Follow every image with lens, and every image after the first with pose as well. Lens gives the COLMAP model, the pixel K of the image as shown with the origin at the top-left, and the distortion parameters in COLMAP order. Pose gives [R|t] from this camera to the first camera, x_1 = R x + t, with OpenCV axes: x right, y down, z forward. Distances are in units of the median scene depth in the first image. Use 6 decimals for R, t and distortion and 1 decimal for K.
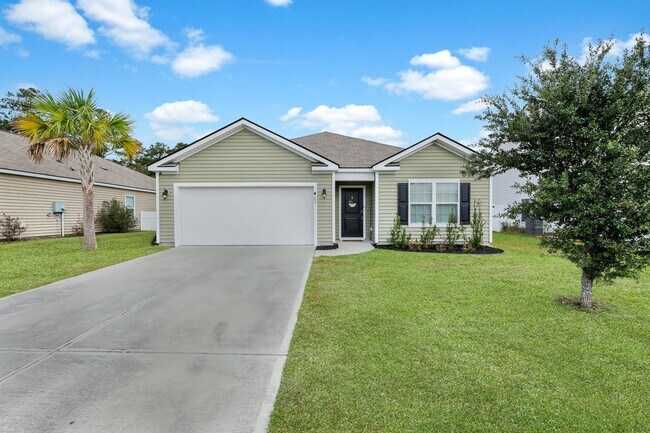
lens RADIAL K [[274.3, 0, 325.0], [0, 274.3, 216.5], [0, 0, 1]] dist [-0.002158, -0.000180]
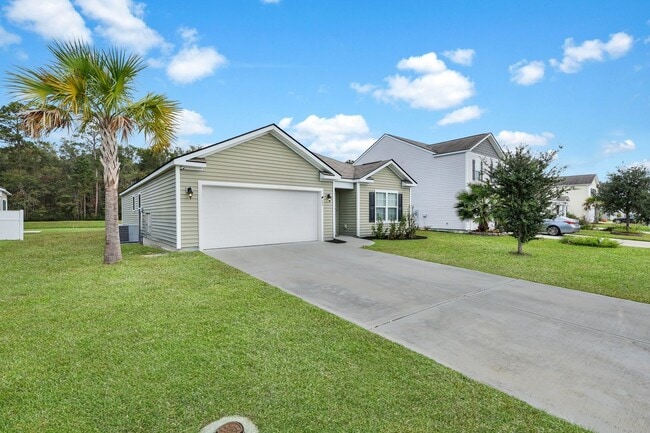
lens RADIAL K [[294.0, 0, 323.6], [0, 294.0, 216.7], [0, 0, 1]] dist [0.001740, 0.000218]
pose [[0.780456, -0.007621, 0.625164, -0.835135], [0.011090, 0.999937, -0.001655, 0.002271], [-0.625112, 0.008224, 0.780492, -0.005090]]
